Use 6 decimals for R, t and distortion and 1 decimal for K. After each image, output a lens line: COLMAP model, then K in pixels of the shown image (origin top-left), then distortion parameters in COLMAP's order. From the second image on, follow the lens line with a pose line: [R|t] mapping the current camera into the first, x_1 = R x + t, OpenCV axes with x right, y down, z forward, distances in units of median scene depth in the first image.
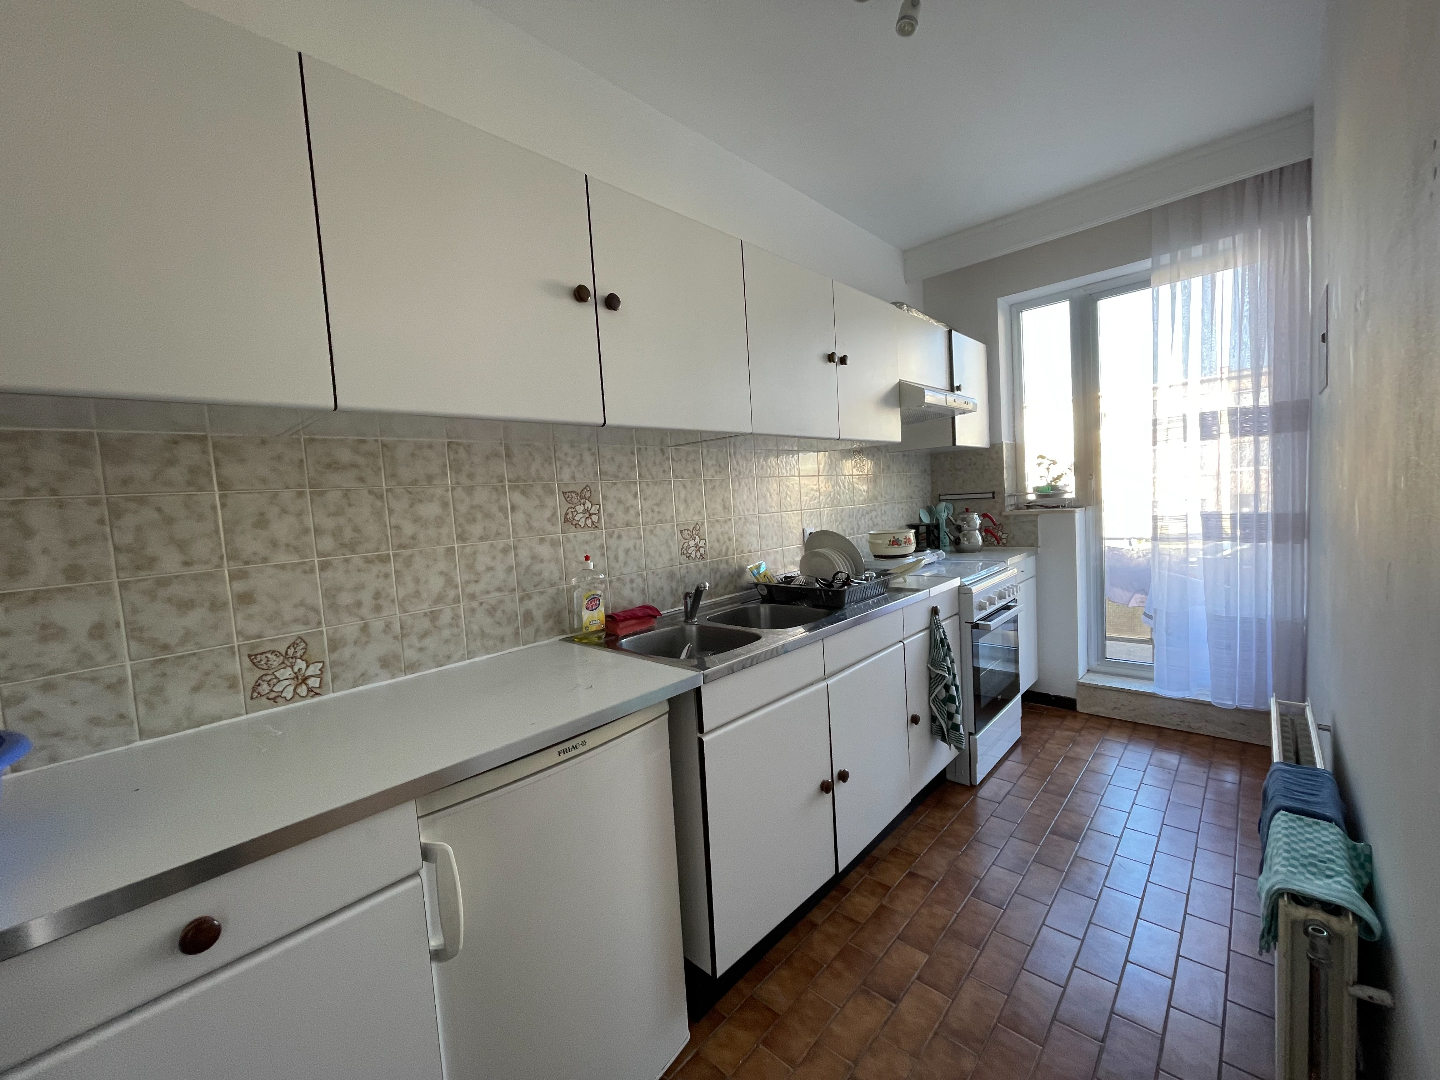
lens RADIAL K [[578.1, 0, 711.7], [0, 578.1, 537.3], [0, 0, 1]] dist [0.003012, 0.000011]
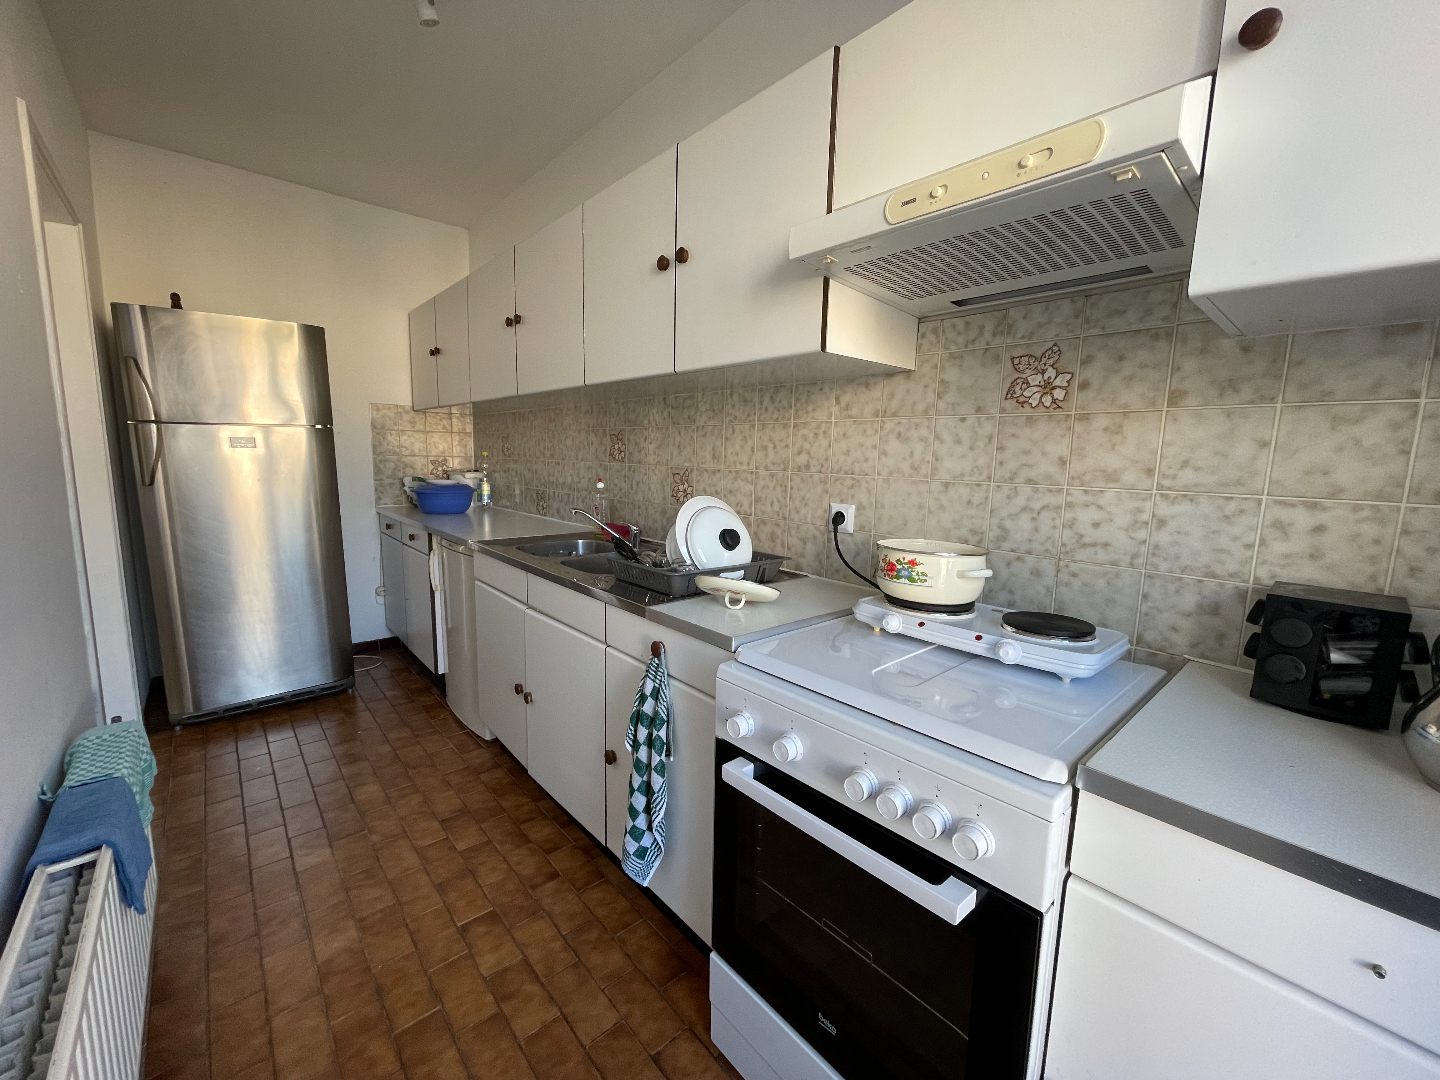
lens RADIAL K [[578.1, 0, 721.7], [0, 578.1, 543.5], [0, 0, 1]] dist [0.003012, 0.000011]
pose [[-0.088642, 0.205563, -0.974621, 1.221667], [-0.088978, 0.972927, 0.213298, -0.148585], [0.992081, 0.105627, -0.067952, 1.414359]]
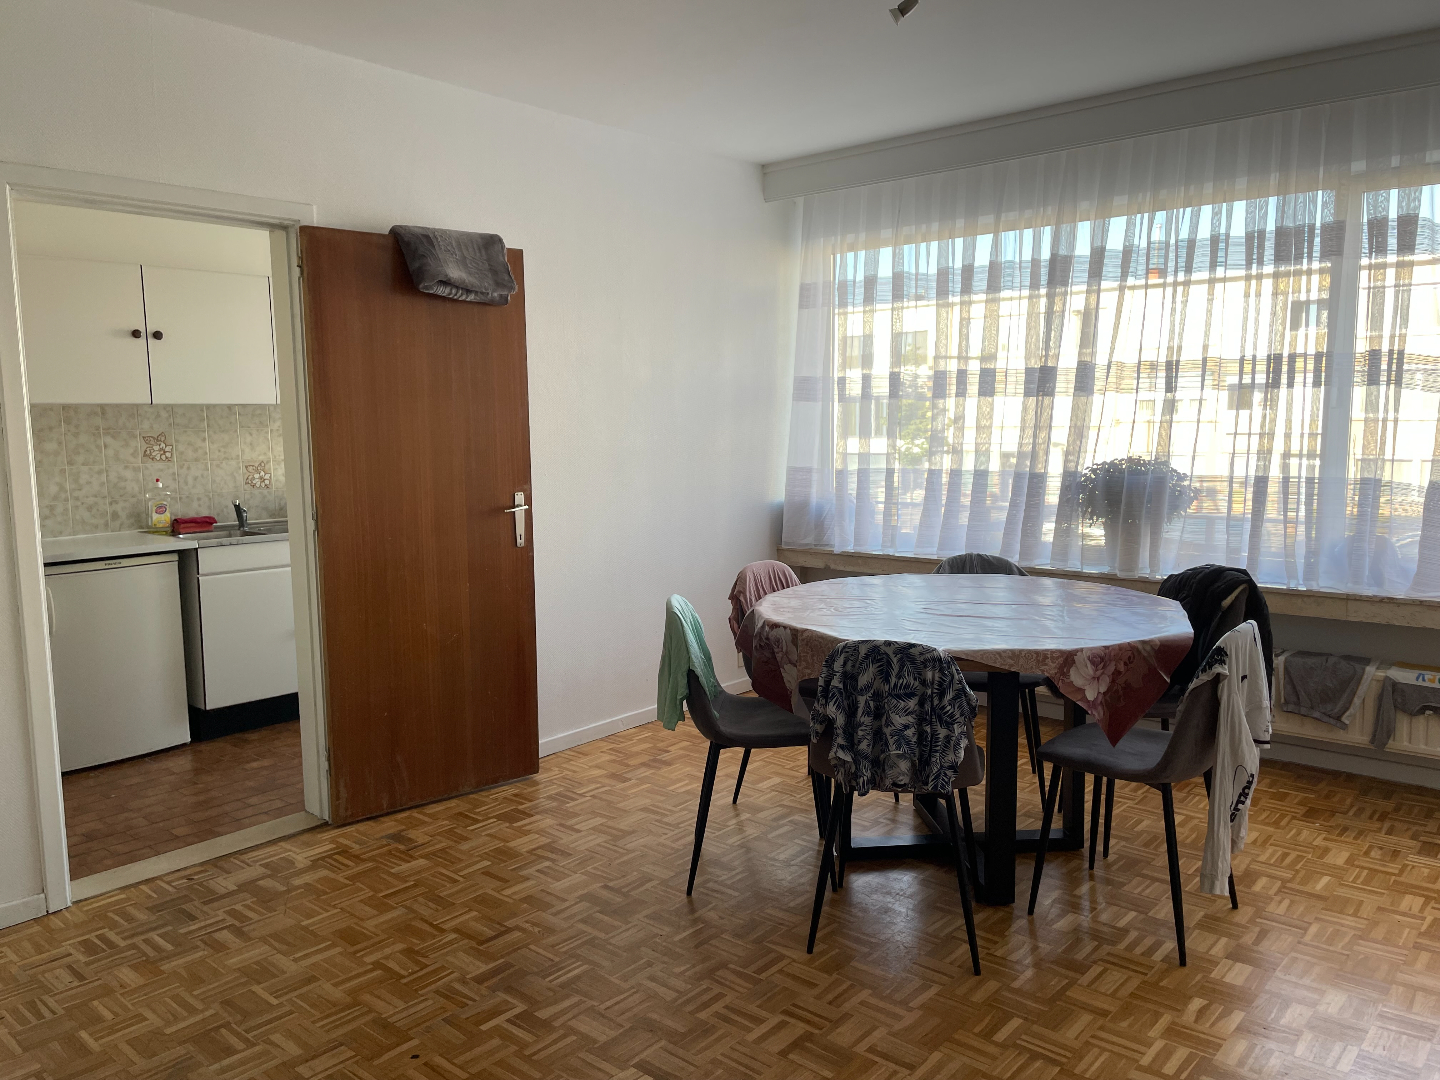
lens RADIAL K [[1121.2, 0, 728.8], [0, 1121.2, 551.1], [0, 0, 1]] dist [0.014184, -0.009302]
pose [[0.997472, 0.048330, 0.052101, 1.156616], [-0.051243, 0.997109, 0.056105, -0.022788], [-0.049238, -0.058633, 0.997065, -2.080302]]
